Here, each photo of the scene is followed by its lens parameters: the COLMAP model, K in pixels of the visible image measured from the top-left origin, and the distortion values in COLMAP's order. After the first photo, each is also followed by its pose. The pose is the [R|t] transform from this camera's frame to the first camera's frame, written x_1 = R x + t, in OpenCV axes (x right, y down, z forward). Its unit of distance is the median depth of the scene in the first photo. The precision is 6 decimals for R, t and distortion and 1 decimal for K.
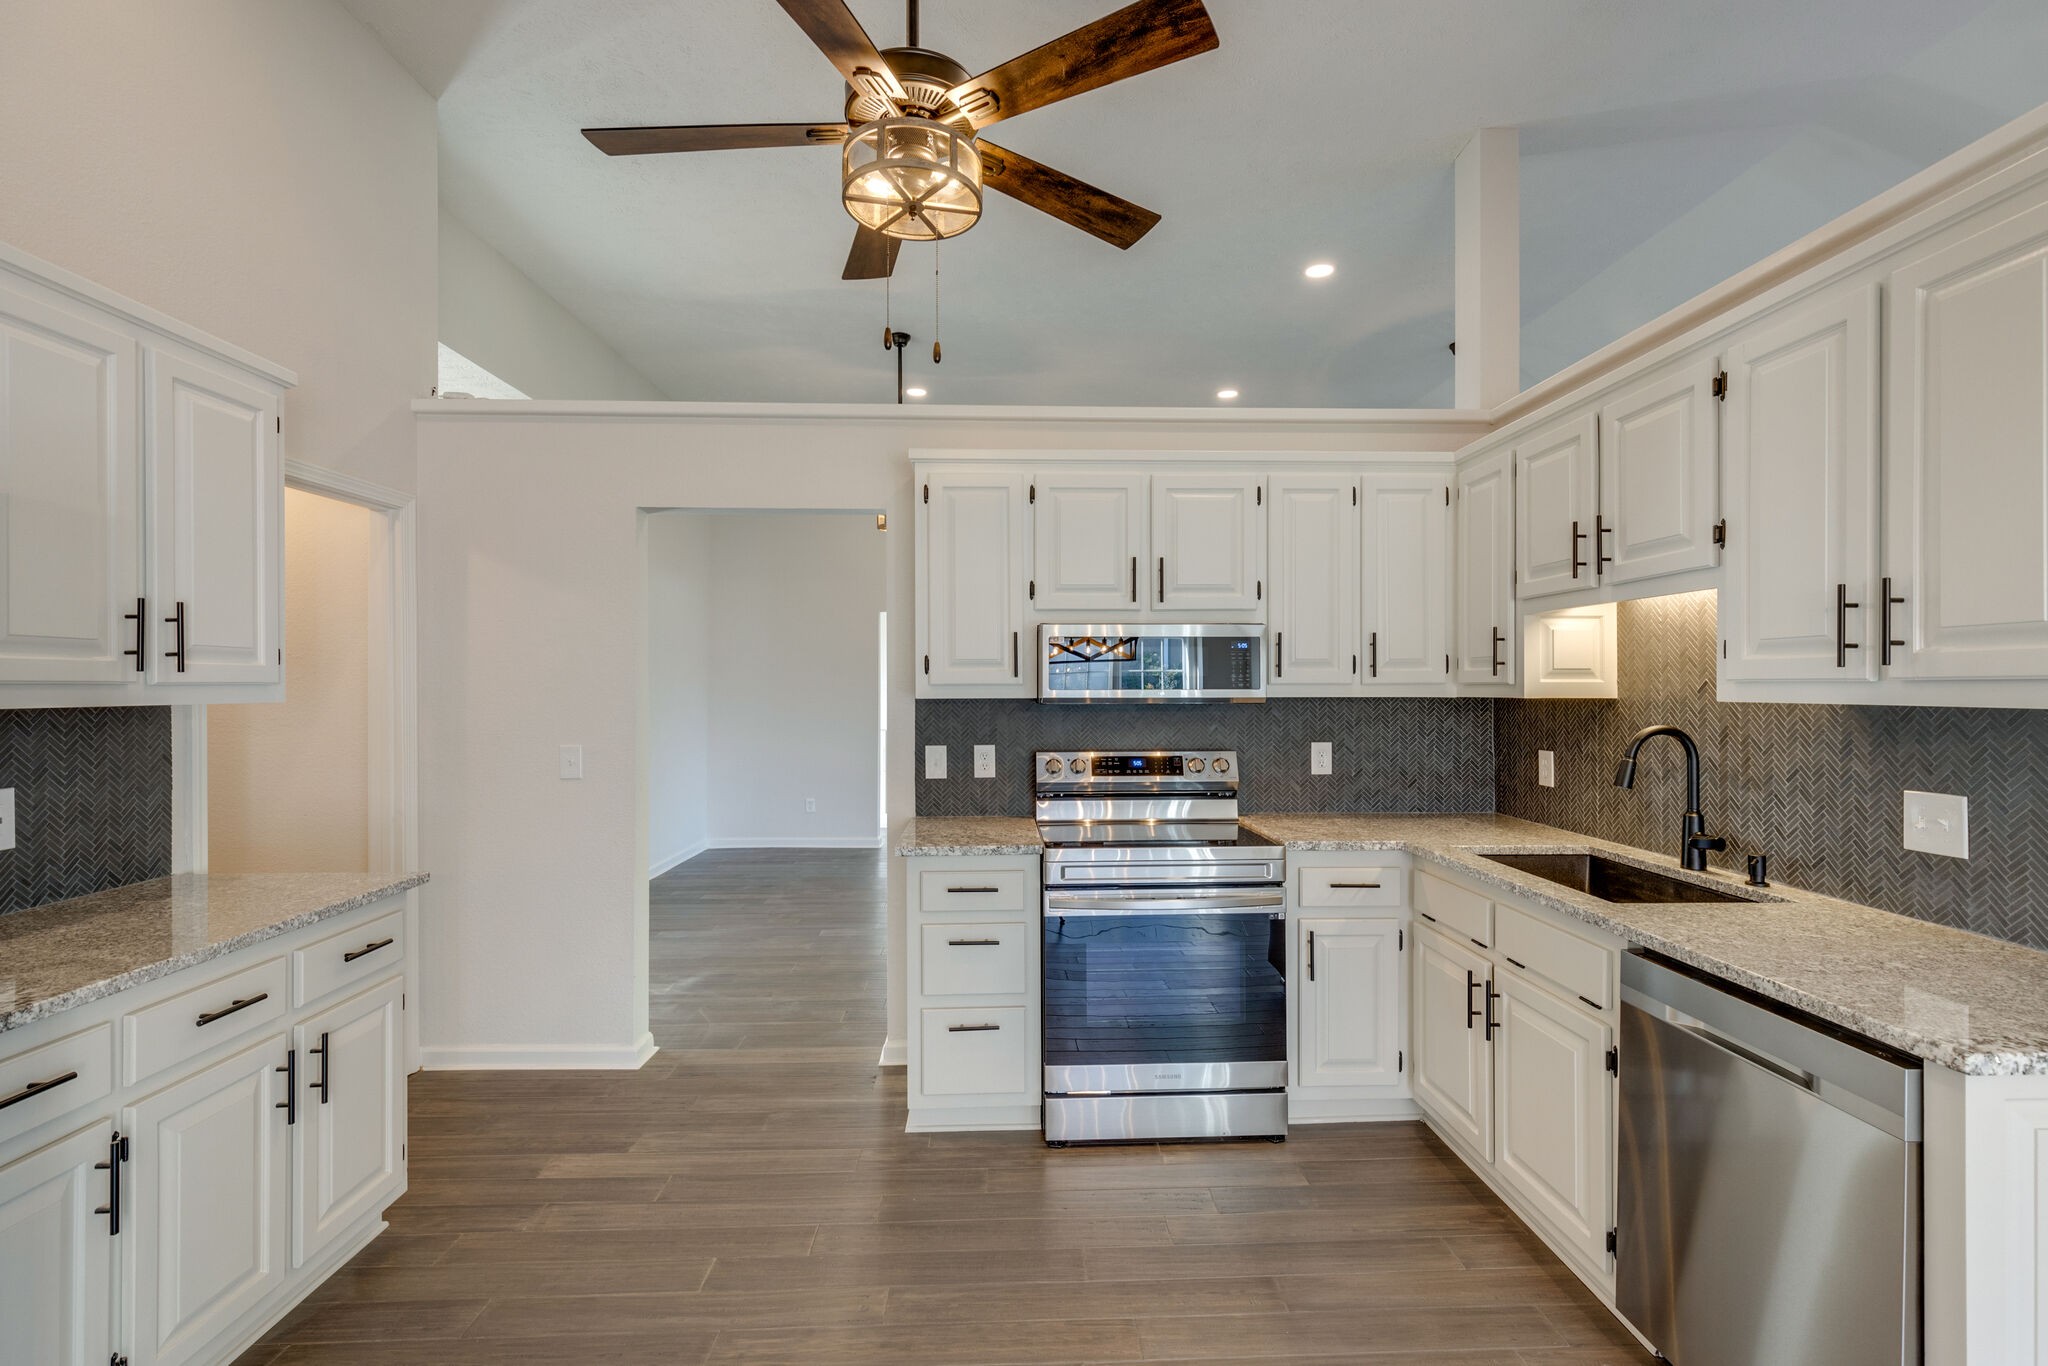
lens RADIAL K [[931.3, 0, 1042.8], [0, 931.3, 683.3], [0, 0, 1]] dist [0.005645, -0.000423]
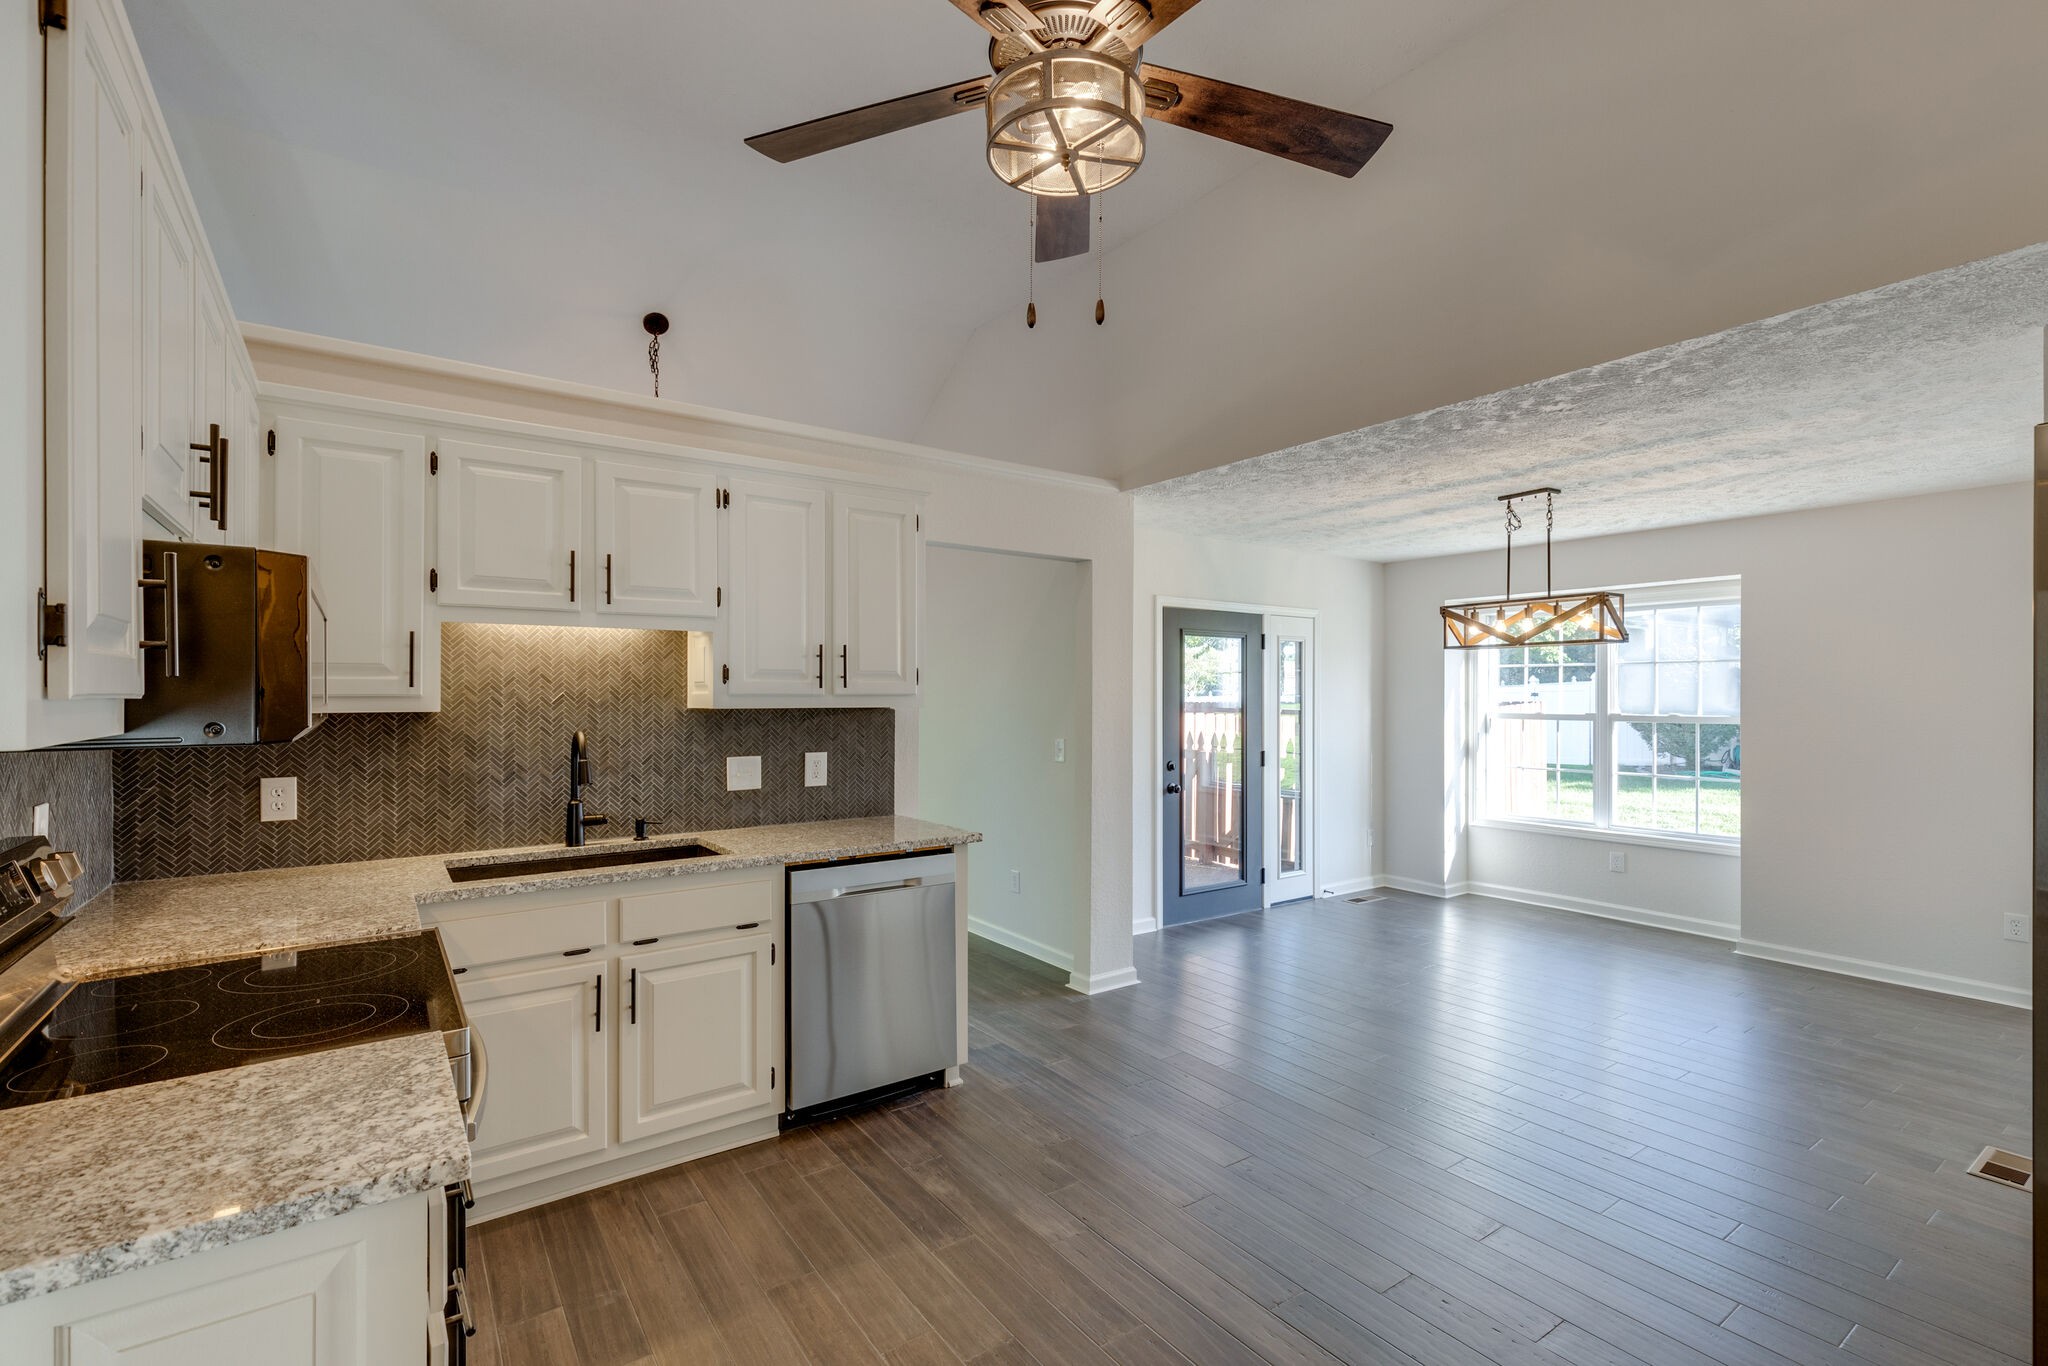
lens RADIAL K [[931.3, 0, 1033.4], [0, 931.3, 687.9], [0, 0, 1]] dist [0.005645, -0.000423]
pose [[-0.547484, 0.001971, 0.836814, -0.560055], [-0.003695, 0.999982, -0.004773, -0.006116], [-0.836808, -0.005705, -0.547467, 0.978929]]
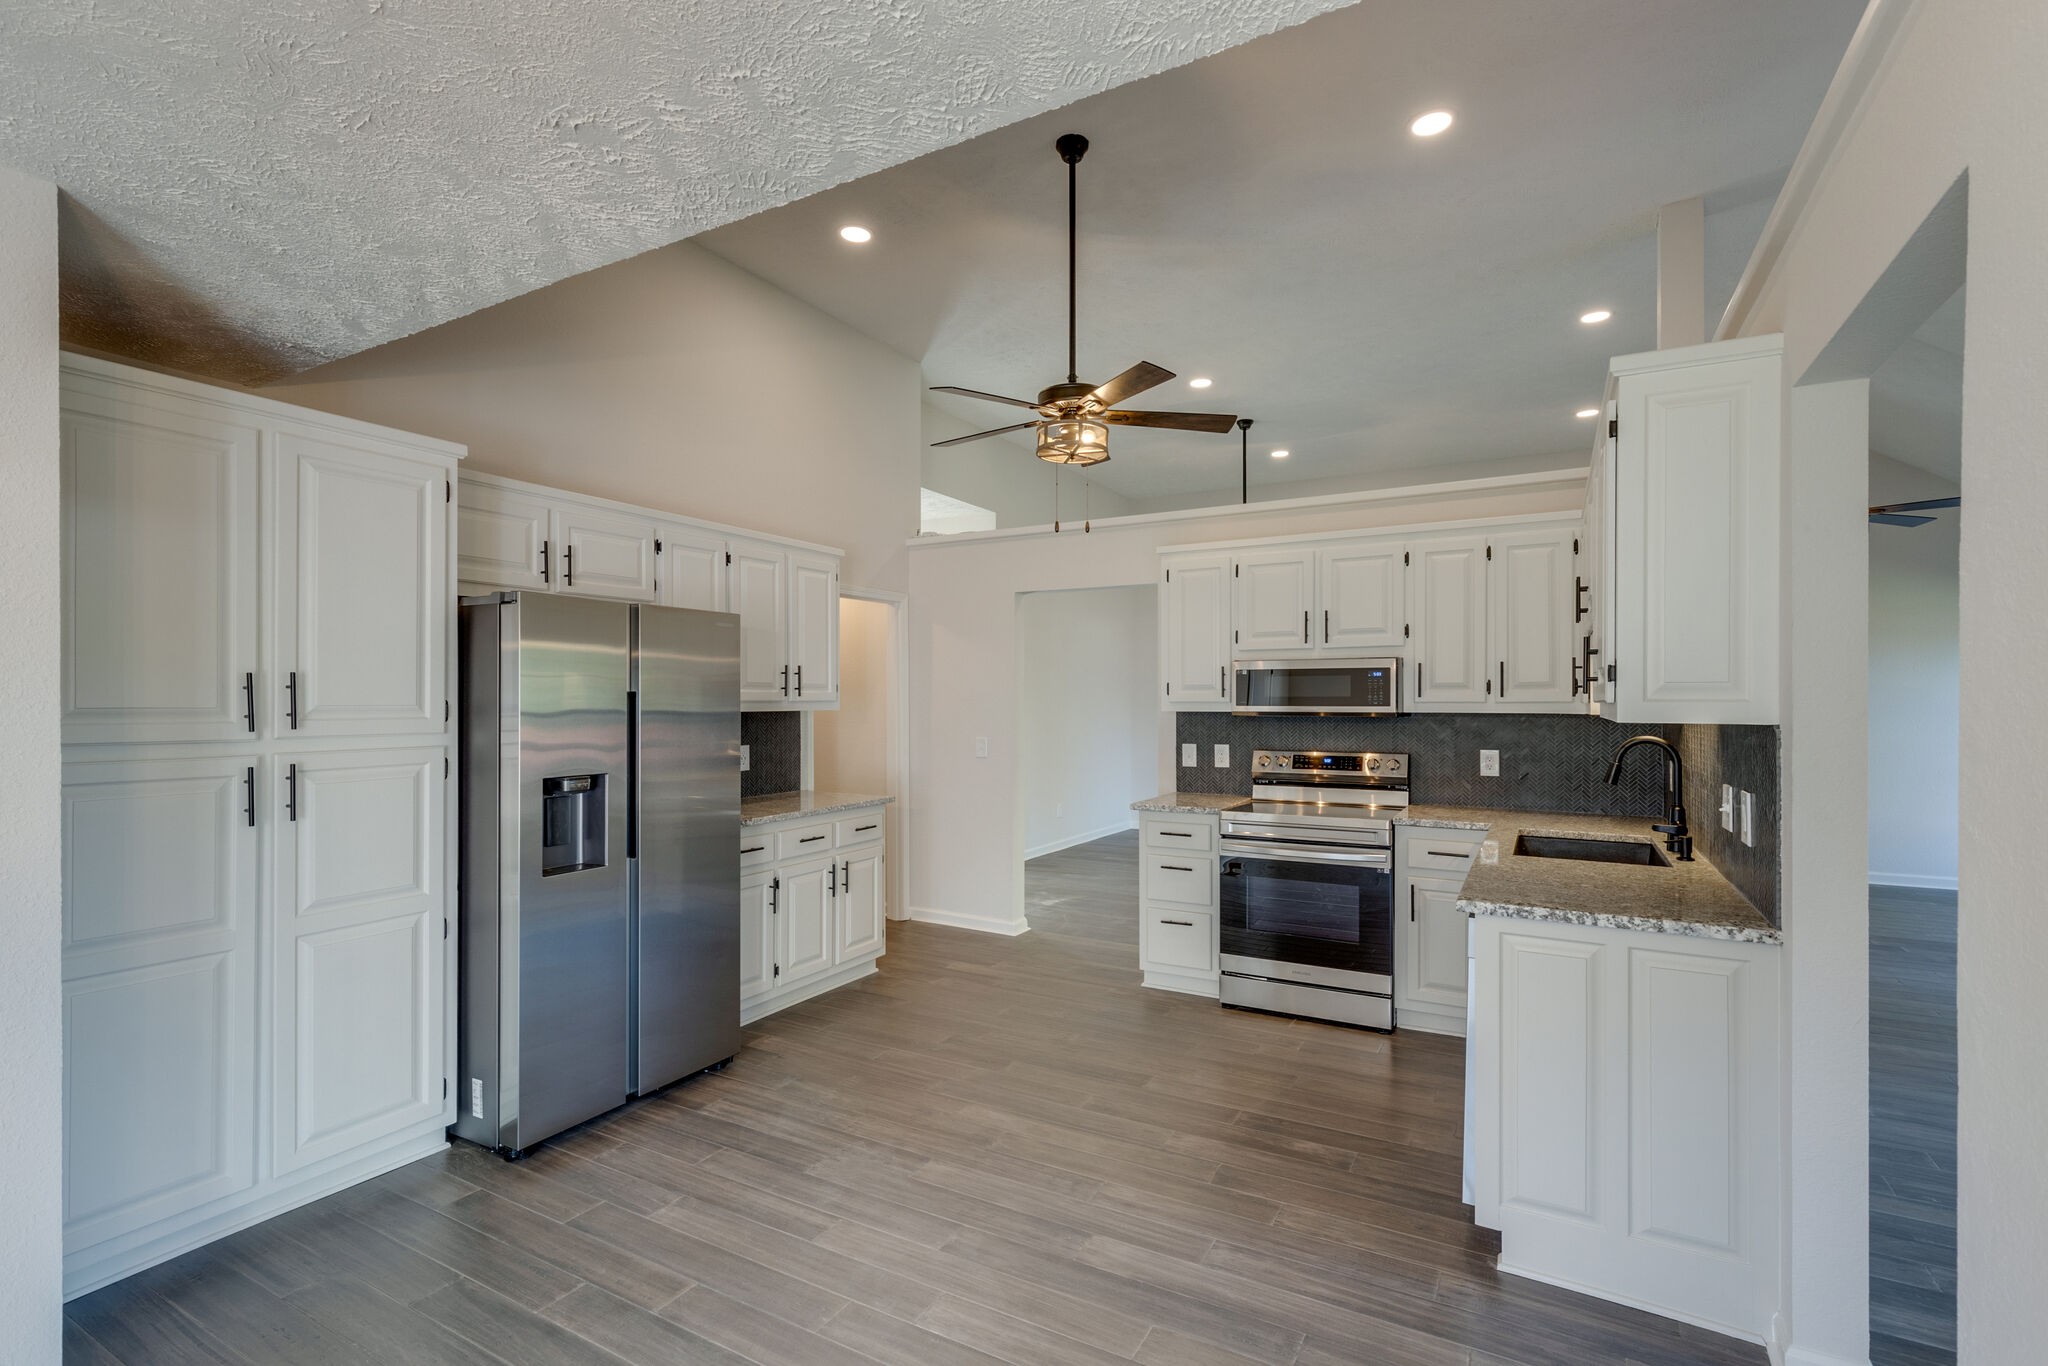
lens RADIAL K [[931.3, 0, 1017.0], [0, 931.3, 696.6], [0, 0, 1]] dist [0.005645, -0.000423]
pose [[0.847414, -0.000255, -0.530932, 0.510267], [-0.000198, 1.000000, -0.000797, -0.006726], [0.530932, 0.000781, 0.847414, -0.446977]]
